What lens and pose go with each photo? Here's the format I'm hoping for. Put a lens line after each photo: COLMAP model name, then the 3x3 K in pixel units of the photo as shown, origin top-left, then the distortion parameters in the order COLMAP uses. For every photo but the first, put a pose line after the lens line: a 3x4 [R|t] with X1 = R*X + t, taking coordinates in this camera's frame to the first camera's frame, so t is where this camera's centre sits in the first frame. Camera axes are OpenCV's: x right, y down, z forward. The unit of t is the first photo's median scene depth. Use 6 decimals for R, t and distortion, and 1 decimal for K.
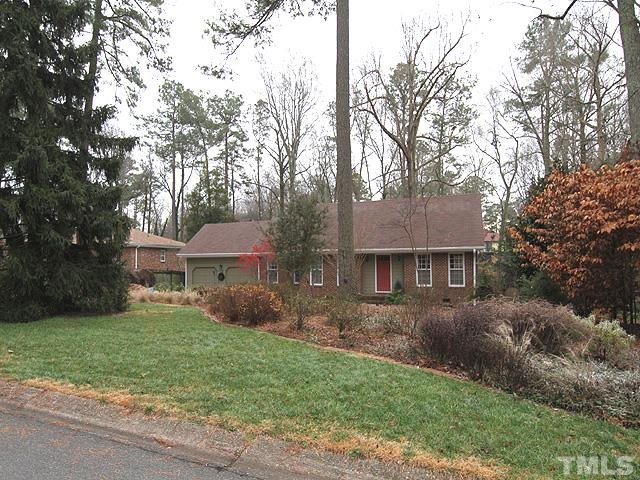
lens RADIAL K [[414.7, 0, 321.4], [0, 414.7, 240.3], [0, 0, 1]] dist [-0.000080, -0.000280]
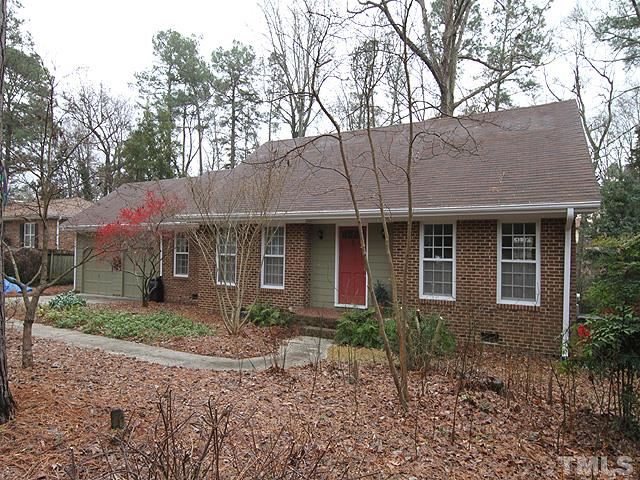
lens RADIAL K [[414.7, 0, 318.3], [0, 414.7, 239.7], [0, 0, 1]] dist [-0.000080, -0.000280]
pose [[0.991444, 0.019003, -0.129143, 0.110257], [-0.015166, 0.999416, 0.030628, 0.023448], [0.129650, -0.028408, 0.991153, 0.344125]]
